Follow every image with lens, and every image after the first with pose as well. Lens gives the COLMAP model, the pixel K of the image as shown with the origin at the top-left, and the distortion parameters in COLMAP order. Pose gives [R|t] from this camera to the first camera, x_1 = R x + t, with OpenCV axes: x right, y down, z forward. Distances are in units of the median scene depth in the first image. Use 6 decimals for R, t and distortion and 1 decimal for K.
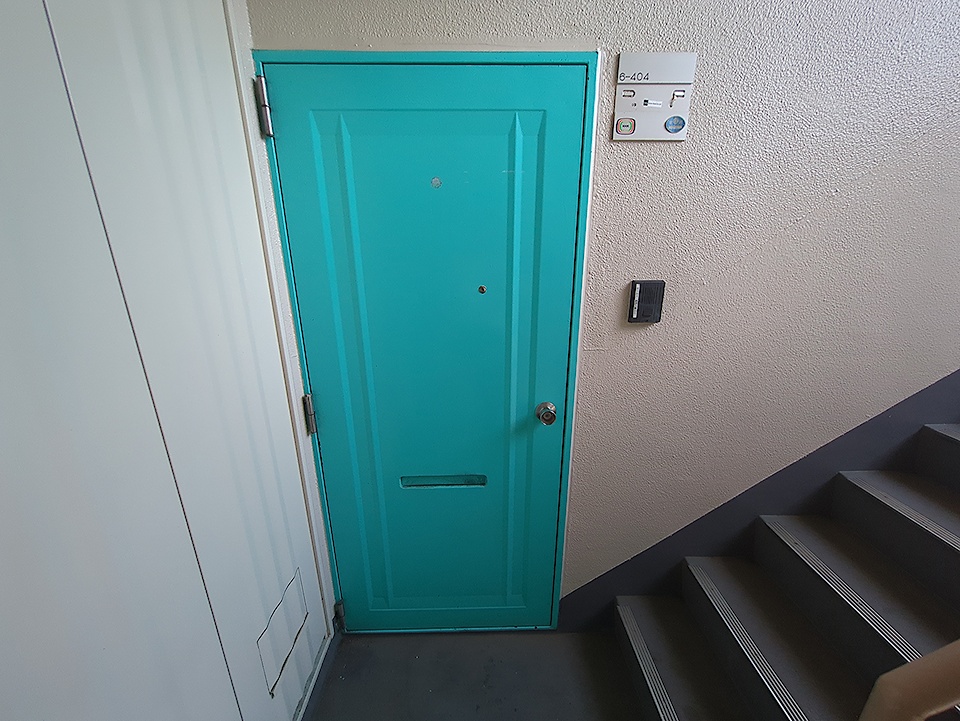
lens RADIAL K [[398.9, 0, 480.0], [0, 398.9, 360.5], [0, 0, 1]] dist [-0.000595, 0.000096]
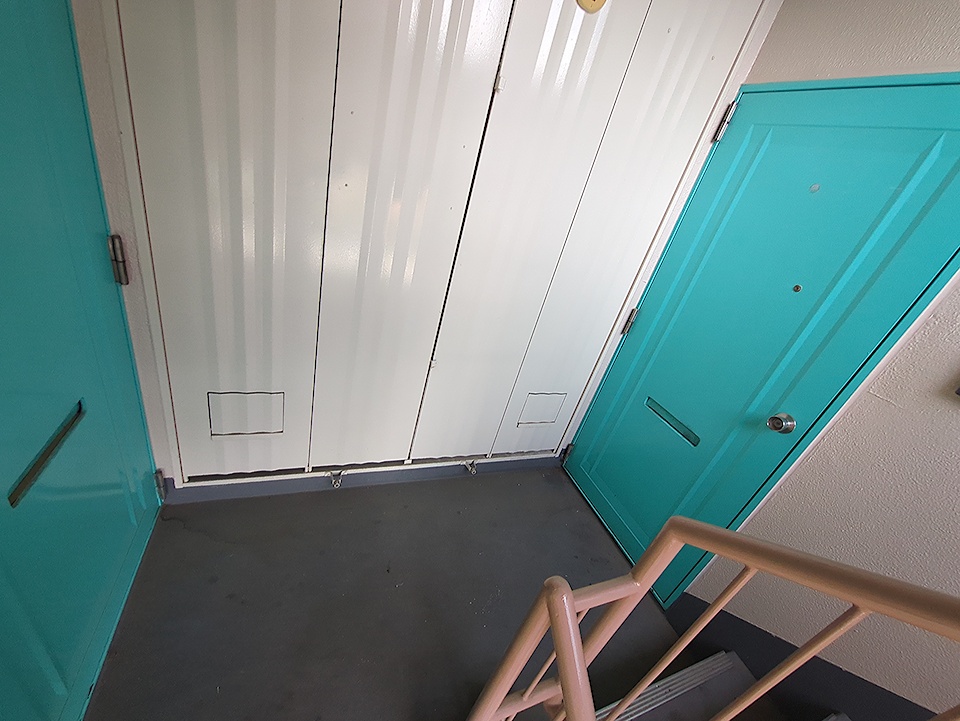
lens RADIAL K [[379.1, 0, 480.0], [0, 379.1, 360.5], [0, 0, 1]] dist [0.000505, 0.000926]
pose [[0.339262, 0.515371, -0.786952, 0.591193], [-0.524430, 0.798123, 0.296601, 0.122677], [0.780945, 0.312076, 0.541049, -0.184280]]
